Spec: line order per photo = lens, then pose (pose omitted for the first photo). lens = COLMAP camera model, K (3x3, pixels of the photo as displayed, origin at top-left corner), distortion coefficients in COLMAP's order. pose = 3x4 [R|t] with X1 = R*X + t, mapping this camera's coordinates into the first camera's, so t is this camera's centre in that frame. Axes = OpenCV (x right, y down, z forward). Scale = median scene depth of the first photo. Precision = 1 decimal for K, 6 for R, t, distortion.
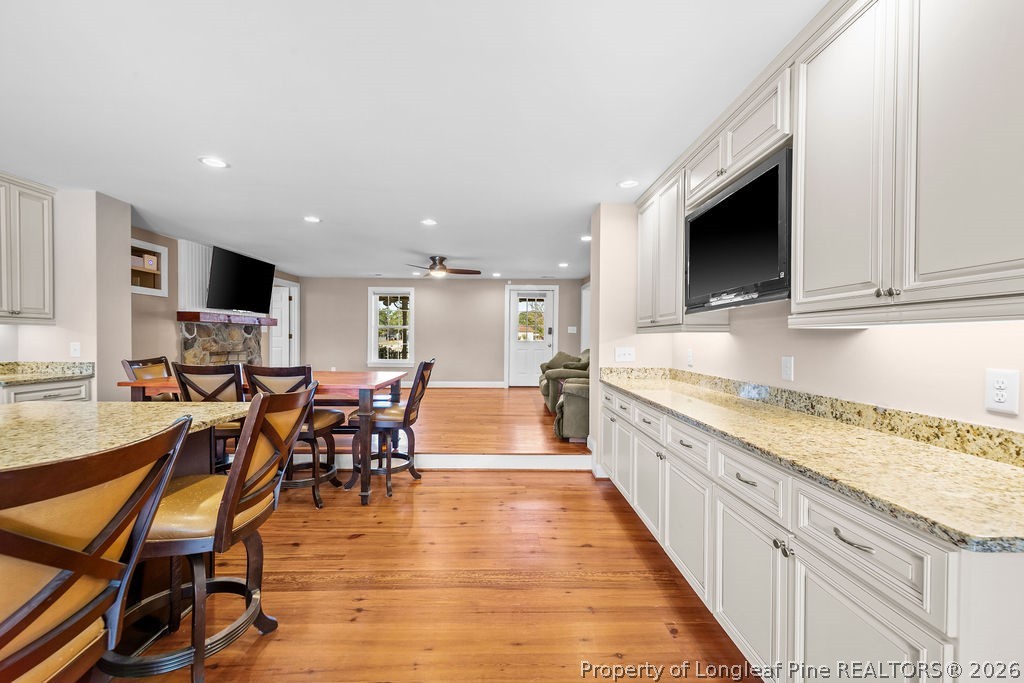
lens RADIAL K [[414.2, 0, 498.1], [0, 414.2, 347.8], [0, 0, 1]] dist [0.002289, -0.001944]
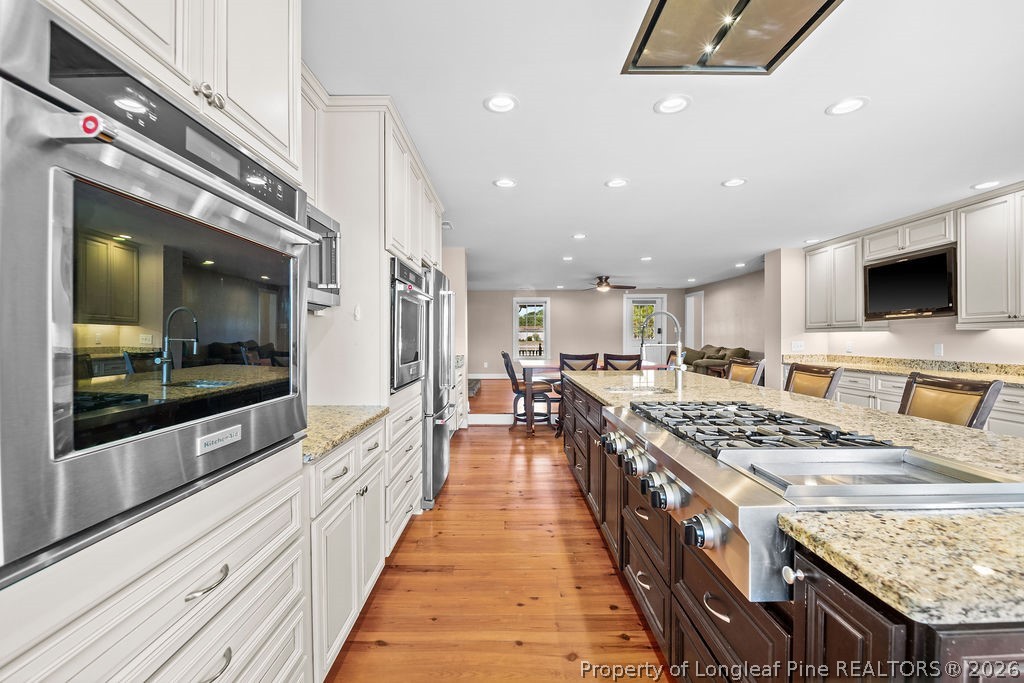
lens RADIAL K [[414.2, 0, 504.9], [0, 414.2, 347.5], [0, 0, 1]] dist [0.002289, -0.001944]
pose [[0.999624, -0.012800, -0.024246, -0.786741], [0.012765, 0.999917, -0.001593, 0.009870], [0.024264, 0.001283, 0.999705, -0.600329]]
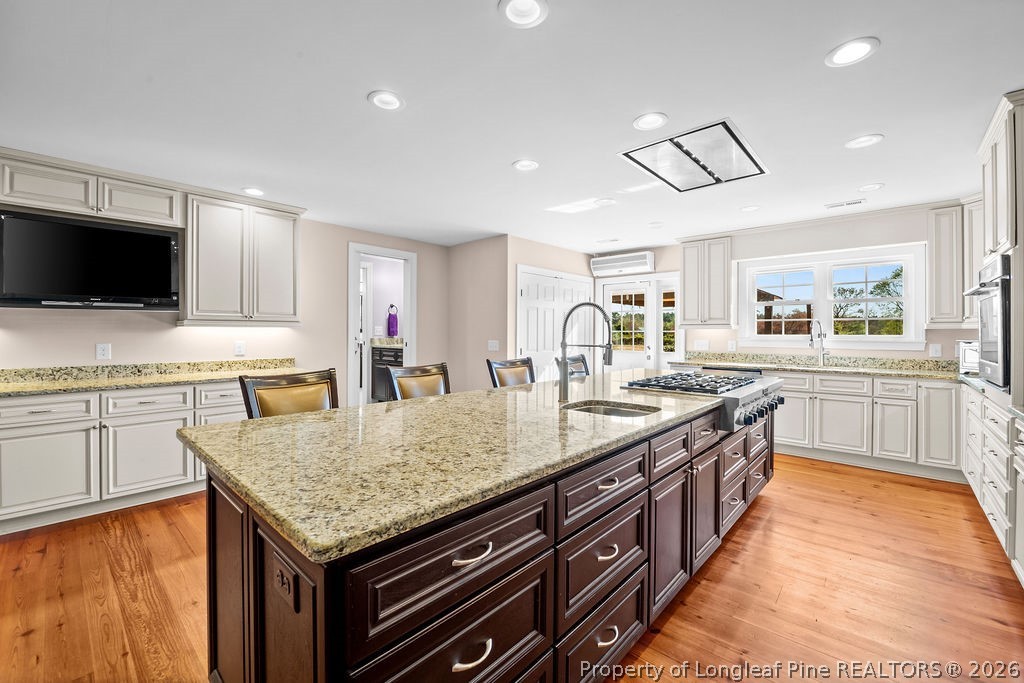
lens RADIAL K [[414.2, 0, 501.2], [0, 414.2, 333.2], [0, 0, 1]] dist [0.002289, -0.001944]
pose [[-0.715543, -0.013077, 0.698446, -0.844015], [0.007158, 0.999635, 0.026050, -0.027783], [-0.698532, 0.023639, -0.715189, 0.655240]]
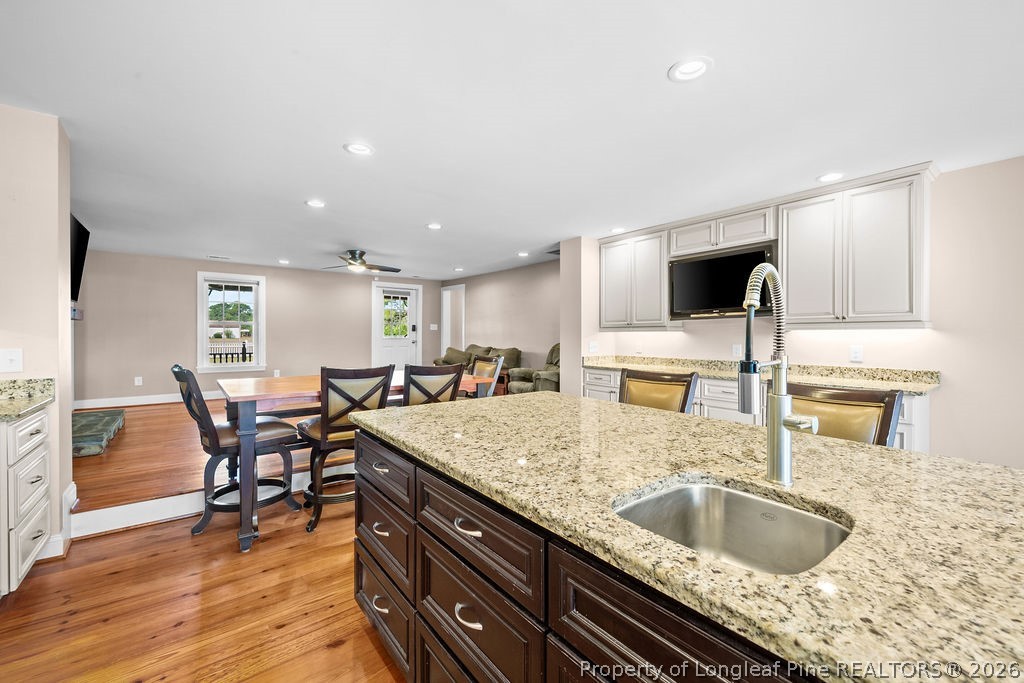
lens RADIAL K [[414.2, 0, 514.7], [0, 414.2, 343.4], [0, 0, 1]] dist [0.002289, -0.001944]
pose [[0.795558, -0.018938, 0.605582, -0.796896], [0.019856, 0.999789, 0.005181, -0.008586], [-0.605552, 0.007903, 0.795766, 0.053672]]
